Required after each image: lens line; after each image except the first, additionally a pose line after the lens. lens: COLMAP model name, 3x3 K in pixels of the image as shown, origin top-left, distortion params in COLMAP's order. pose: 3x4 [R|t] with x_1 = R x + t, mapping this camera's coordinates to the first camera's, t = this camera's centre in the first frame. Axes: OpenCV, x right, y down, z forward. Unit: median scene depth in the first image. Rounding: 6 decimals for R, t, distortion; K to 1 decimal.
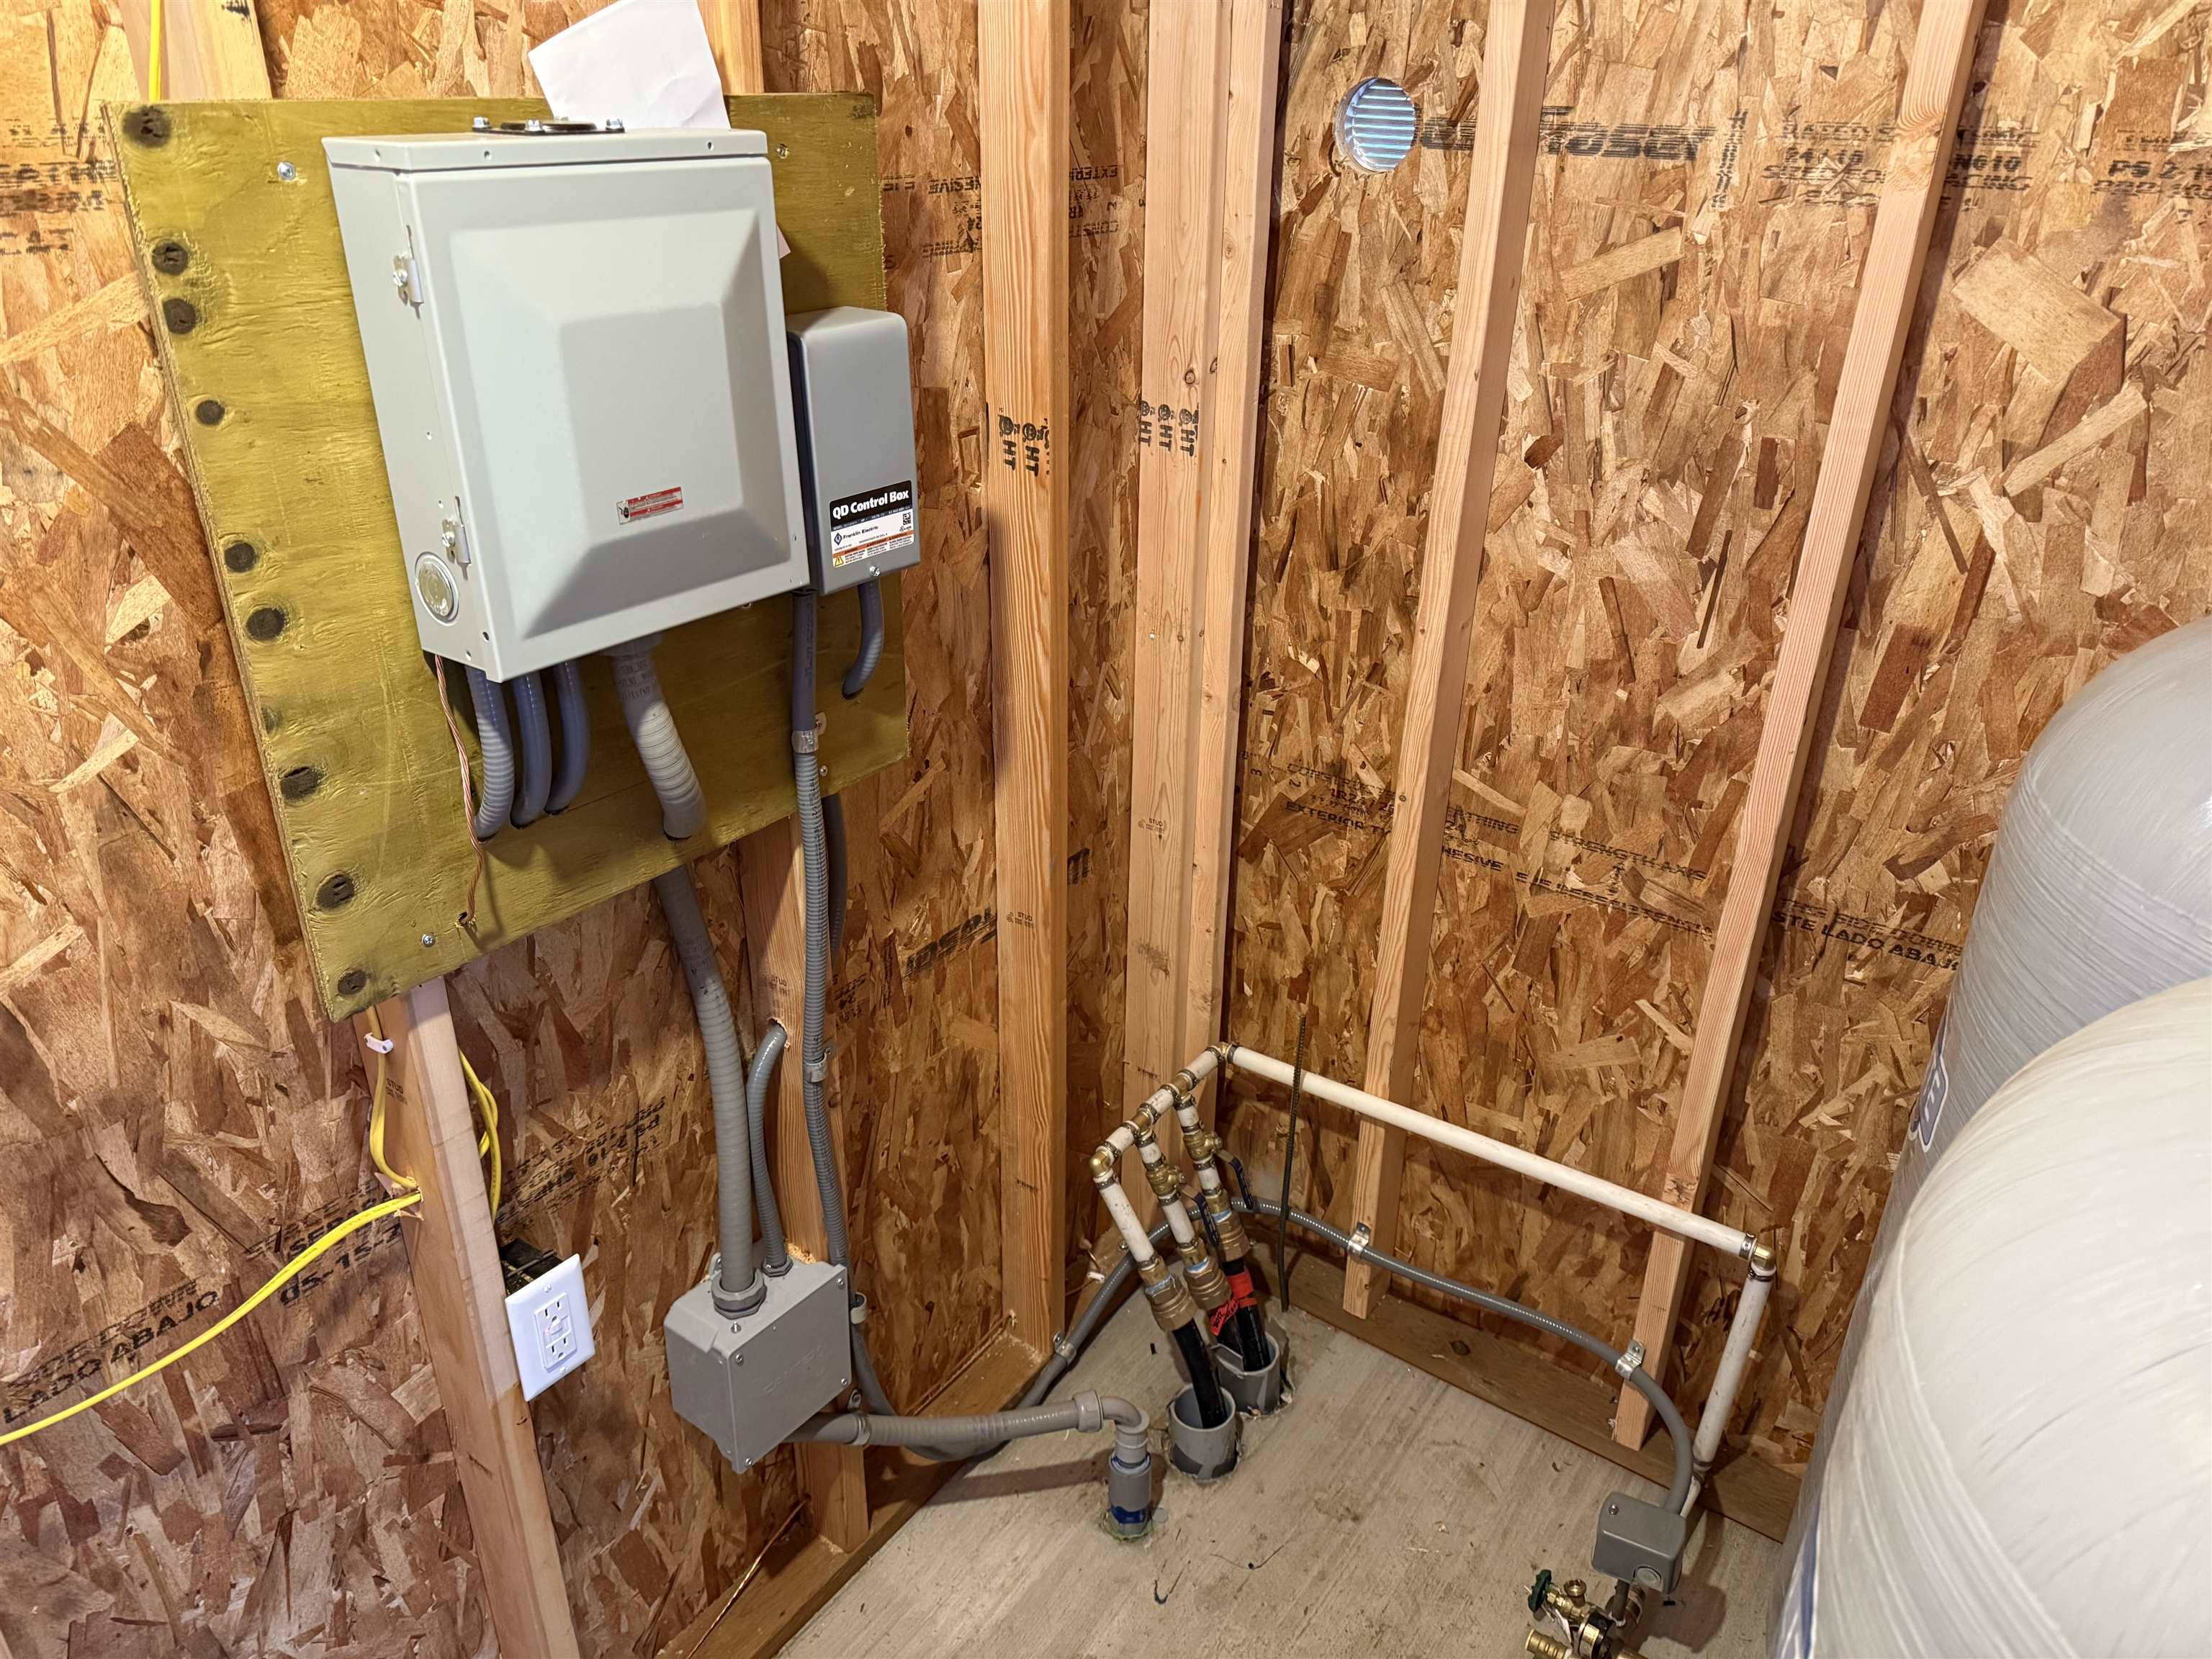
lens RADIAL K [[1513.4, 0, 1106.0], [0, 1513.4, 829.5], [0, 0, 1]] dist [0.055551, -0.065243]
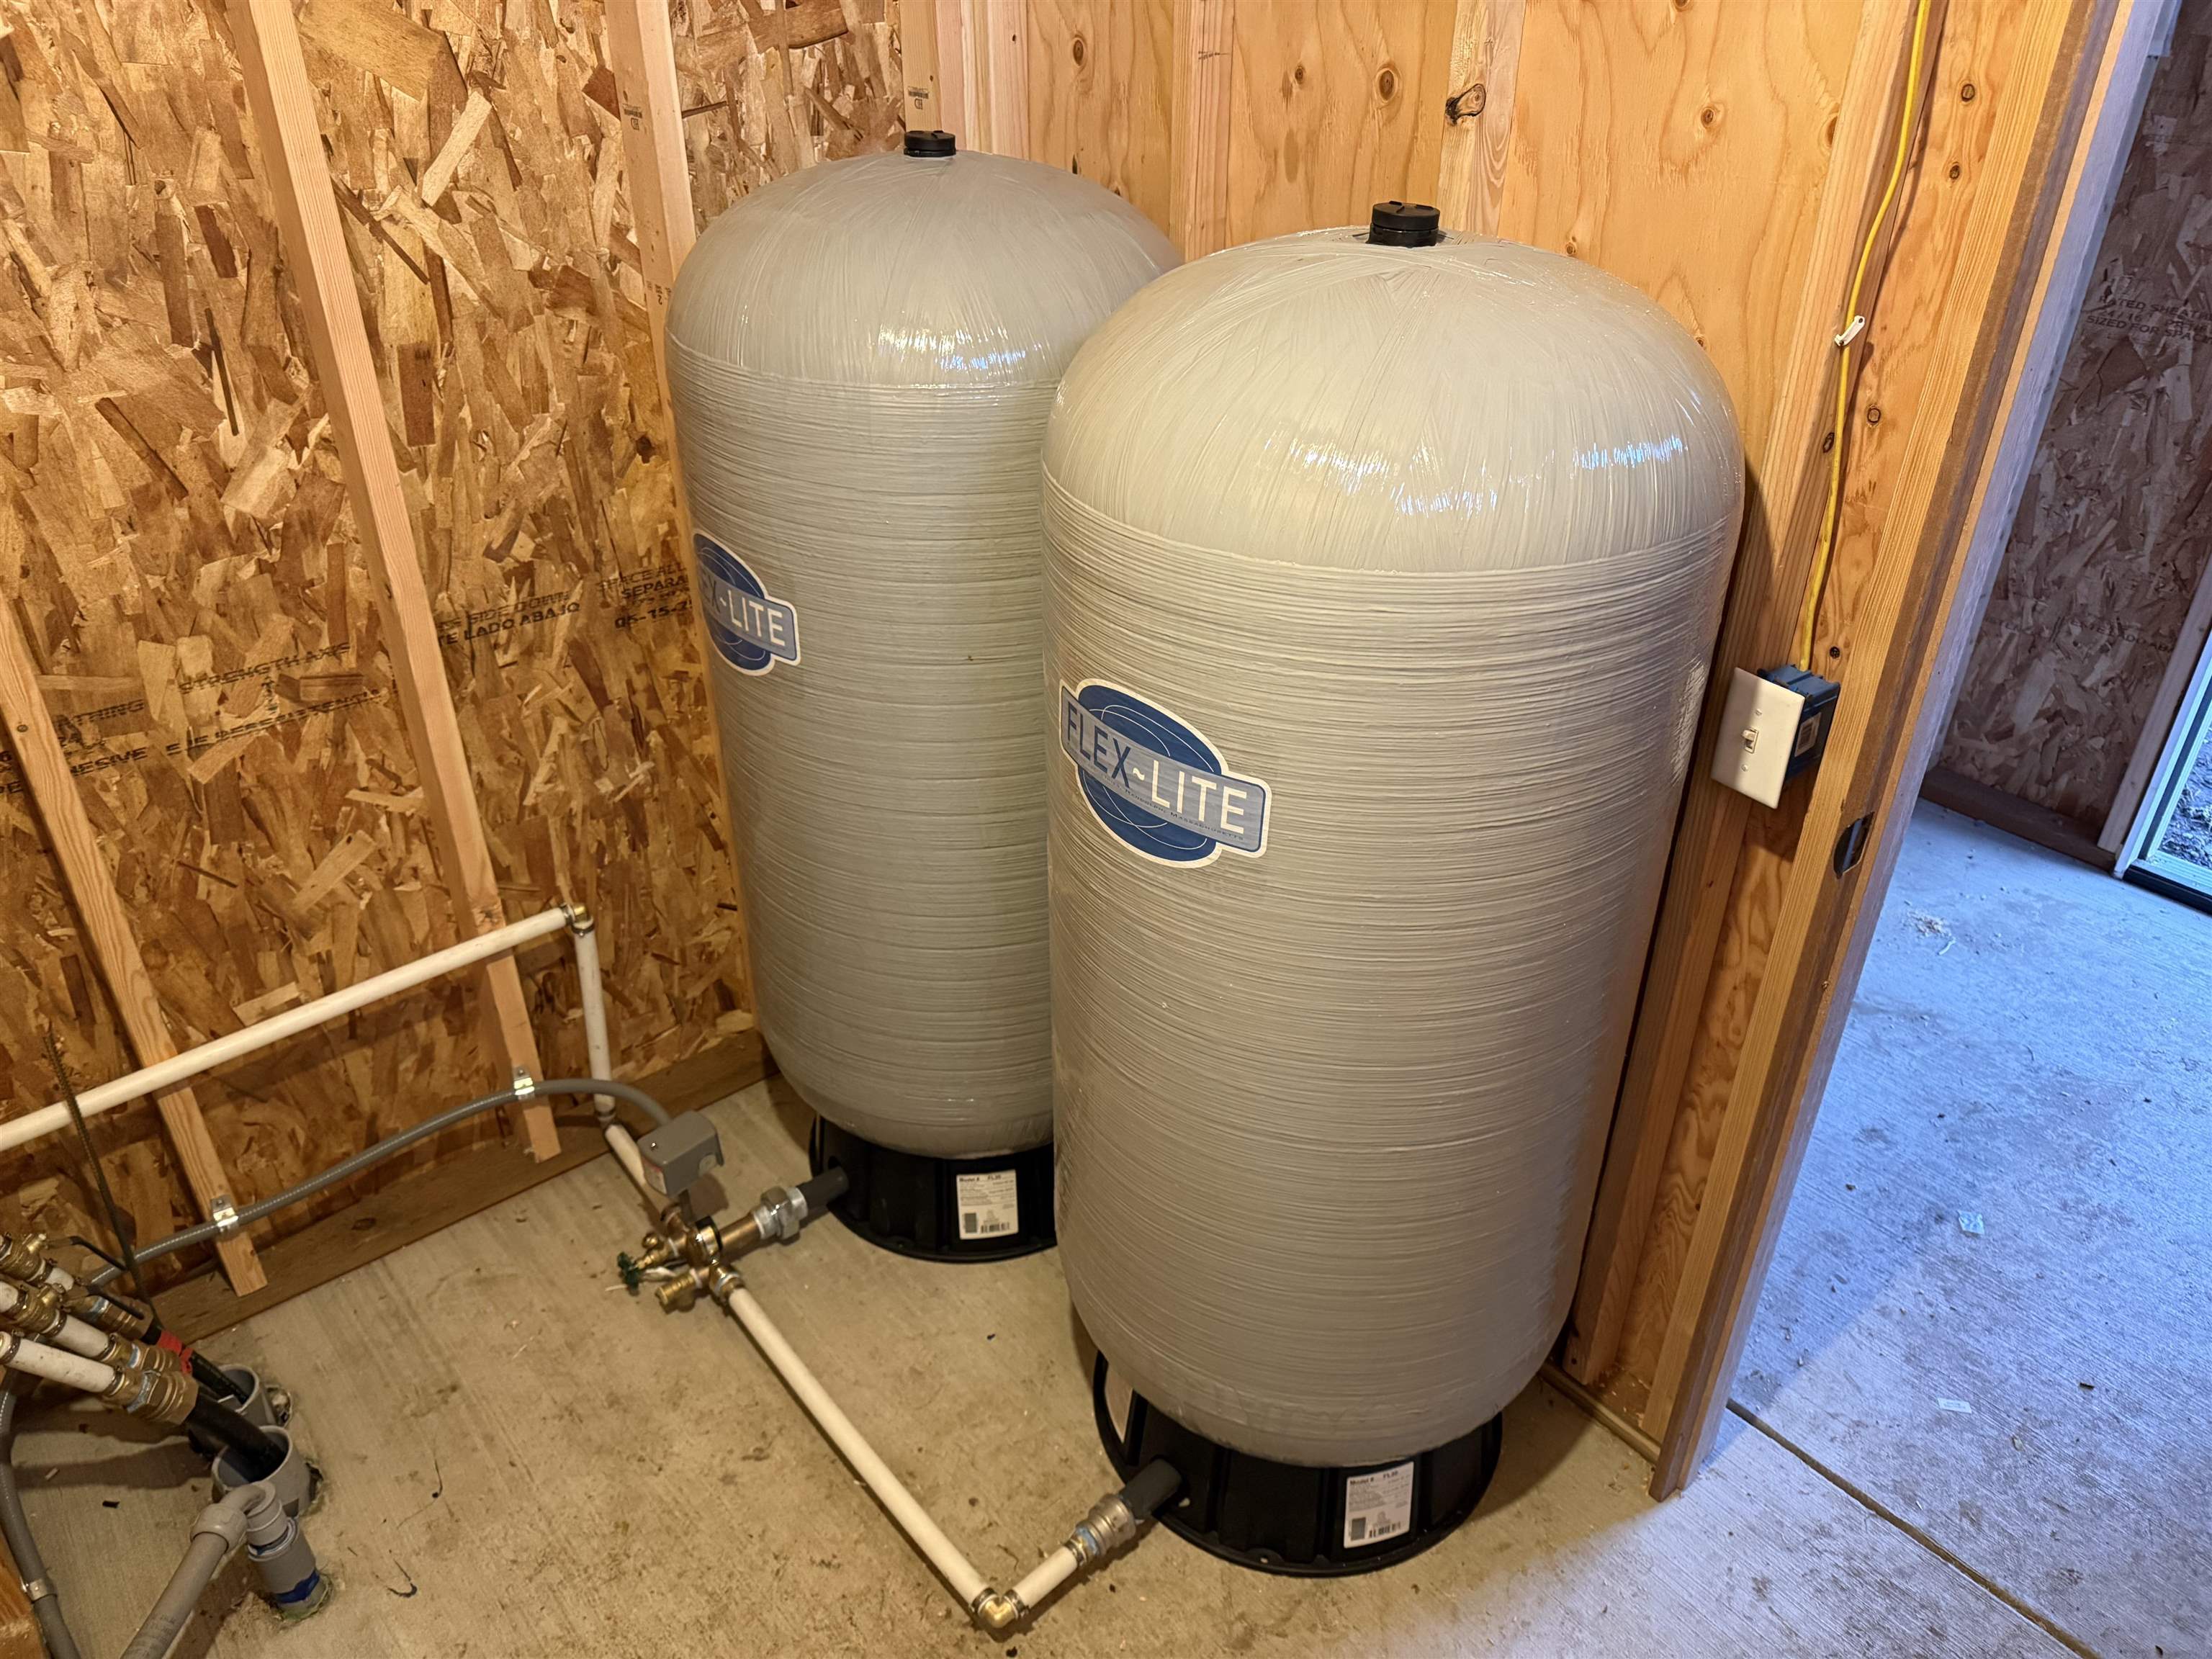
lens RADIAL K [[1567.2, 0, 1106.0], [0, 1567.2, 829.5], [0, 0, 1]] dist [0.006137, -0.019157]
pose [[0.277875, -0.516566, 0.809904, -0.388991], [0.424055, 0.822476, 0.379093, -0.052367], [-0.861953, 0.238103, 0.447598, 0.119010]]
